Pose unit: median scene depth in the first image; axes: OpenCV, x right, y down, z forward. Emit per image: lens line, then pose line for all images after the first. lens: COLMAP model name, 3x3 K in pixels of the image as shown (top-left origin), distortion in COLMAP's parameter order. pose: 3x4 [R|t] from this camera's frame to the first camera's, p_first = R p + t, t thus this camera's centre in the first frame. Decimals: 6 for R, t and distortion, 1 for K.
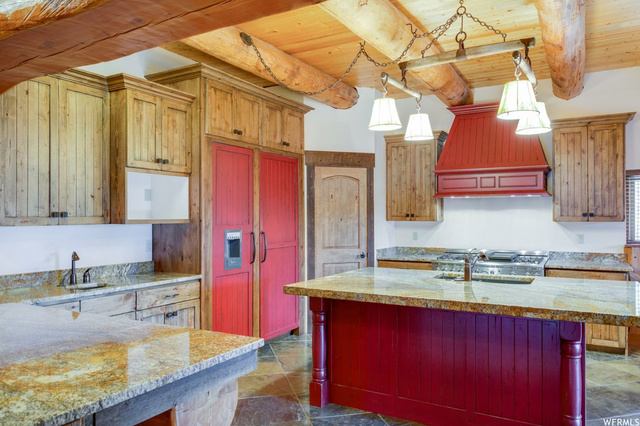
lens RADIAL K [[461.3, 0, 320.0], [0, 461.3, 213.0], [0, 0, 1]] dist [0.001515, -0.002078]
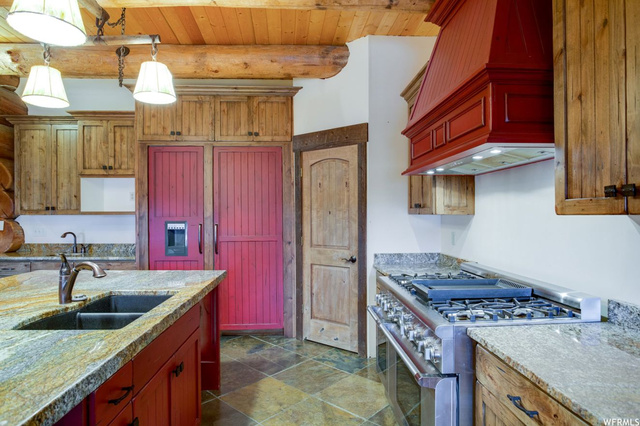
lens RADIAL K [[373.1, 0, 312.1], [0, 373.1, 210.8], [0, 0, 1]] dist [-0.000700, 0.000765]
pose [[0.530666, -0.007984, -0.847544, 0.659689], [0.007235, 0.999962, -0.004890, 0.015868], [0.847550, -0.003538, 0.530703, 0.697519]]
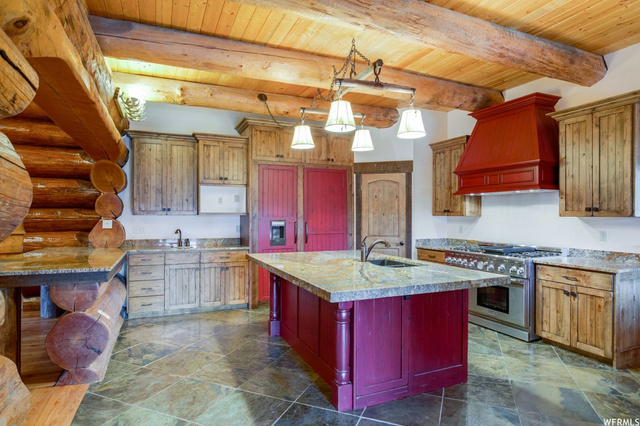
lens RADIAL K [[361.8, 0, 320.0], [0, 361.8, 213.0], [0, 0, 1]] dist [-0.004123, -0.000172]
pose [[0.806087, 0.001000, -0.591796, 0.557477], [-0.000133, 0.999999, 0.001508, 0.009856], [0.591797, -0.001137, 0.806086, 0.096538]]
